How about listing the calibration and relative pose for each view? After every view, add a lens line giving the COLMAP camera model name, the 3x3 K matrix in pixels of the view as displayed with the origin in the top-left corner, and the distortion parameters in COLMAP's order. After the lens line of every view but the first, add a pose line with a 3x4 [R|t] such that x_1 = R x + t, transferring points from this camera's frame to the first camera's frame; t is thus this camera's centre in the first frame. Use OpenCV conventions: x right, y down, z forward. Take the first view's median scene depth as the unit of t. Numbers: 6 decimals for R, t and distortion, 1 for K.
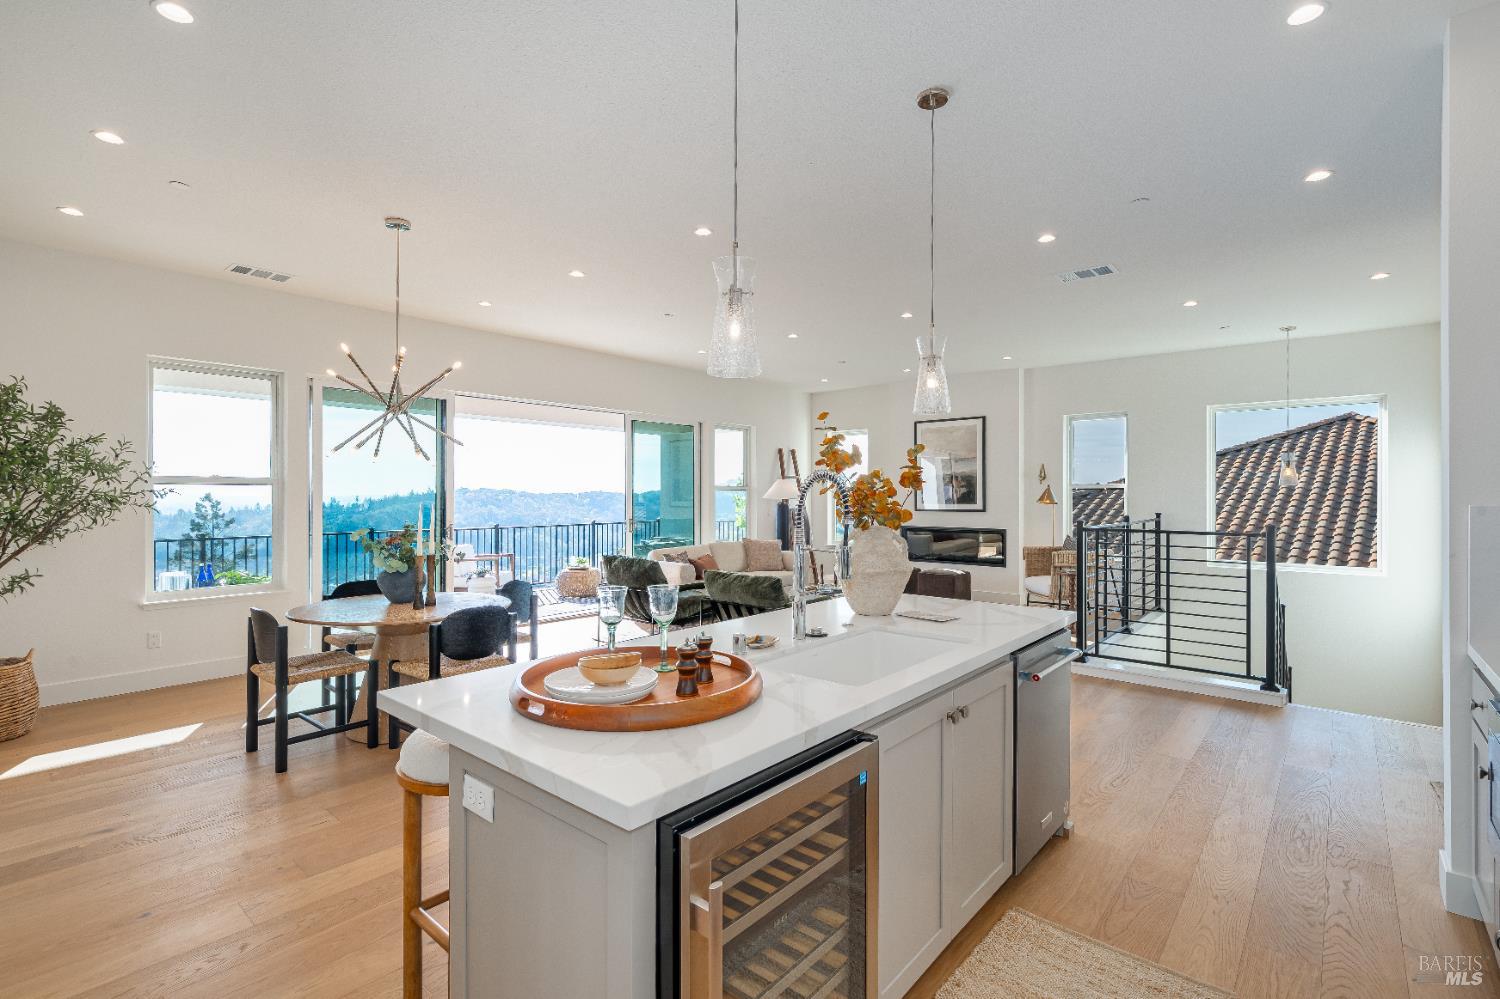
lens RADIAL K [[692.4, 0, 751.8], [0, 692.4, 483.6], [0, 0, 1]] dist [0.001130, 0.001584]
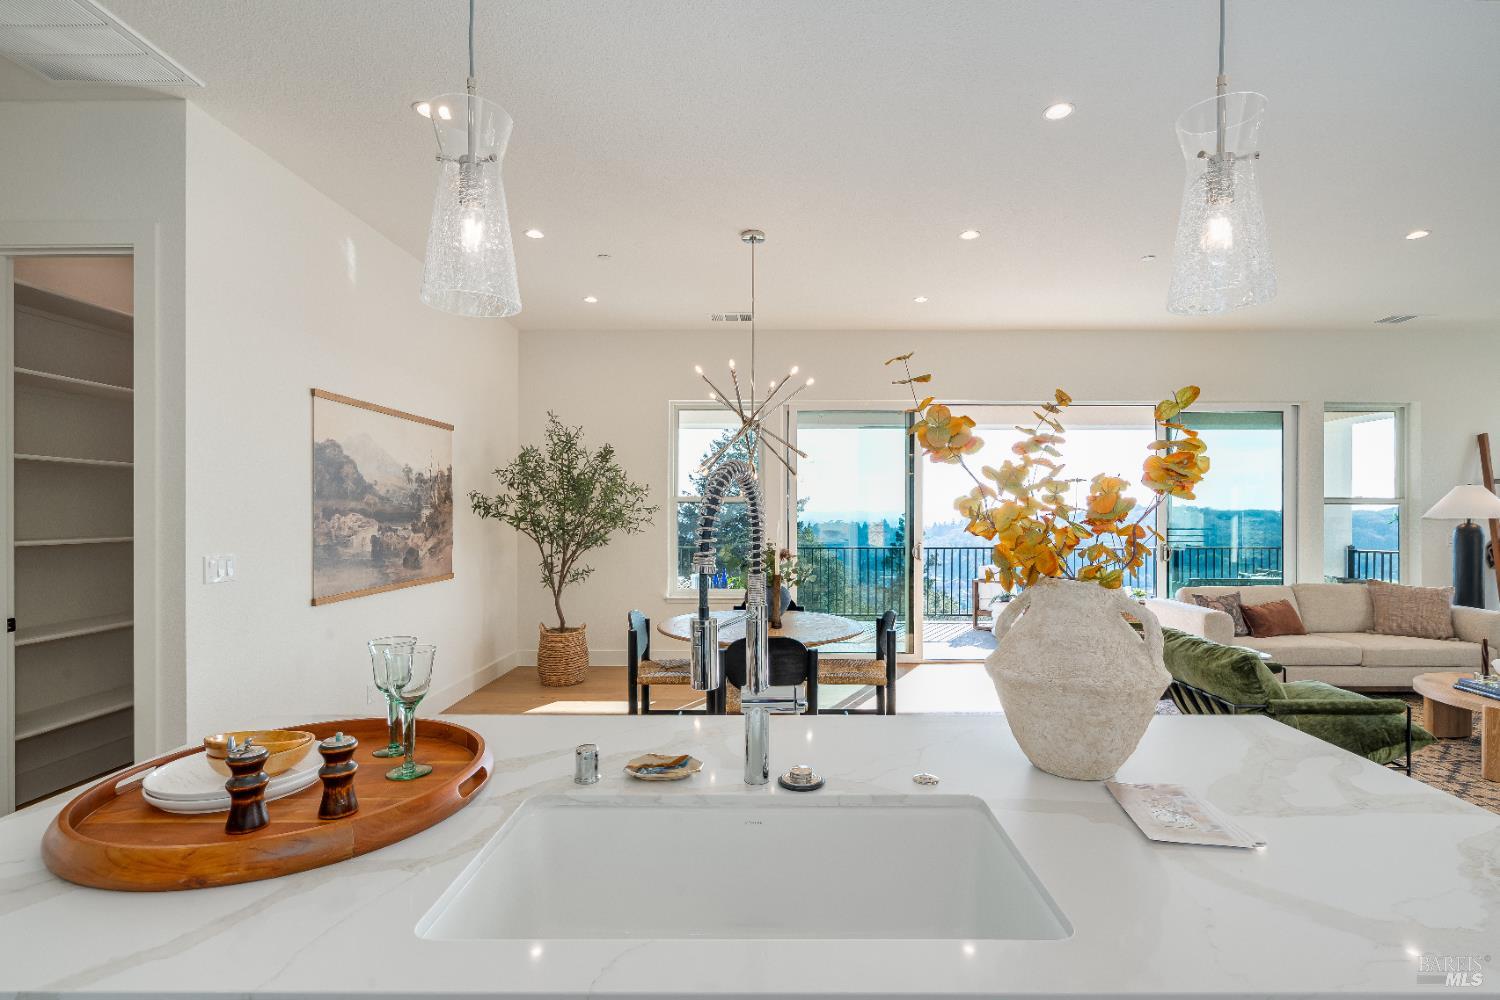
lens RADIAL K [[692.4, 0, 779.9], [0, 692.4, 518.8], [0, 0, 1]] dist [0.001130, 0.001584]
pose [[0.651741, 0.003572, -0.758433, 0.120405], [0.013287, 0.999782, 0.016127, 0.005052], [0.758325, -0.020588, 0.651551, 0.172767]]
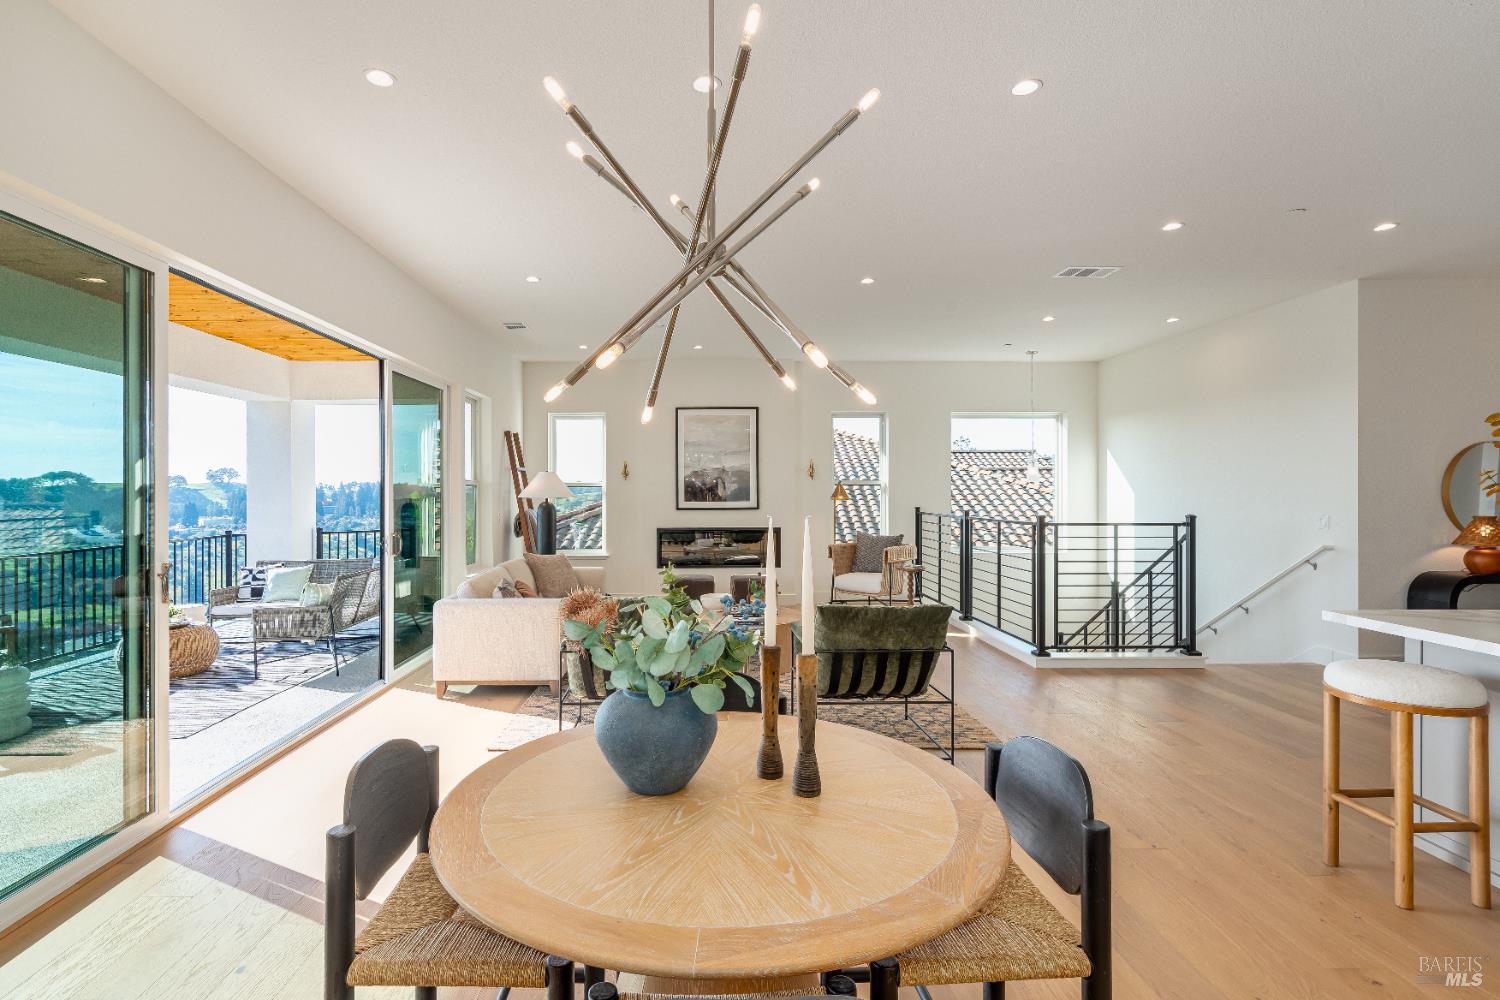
lens RADIAL K [[692.4, 0, 745.3], [0, 692.4, 494.4], [0, 0, 1]] dist [0.001130, 0.001584]
pose [[0.739255, -0.005486, 0.673403, -0.306601], [-0.008022, 0.999824, 0.016952, 0.004531], [-0.673377, -0.017934, 0.739081, 0.318215]]
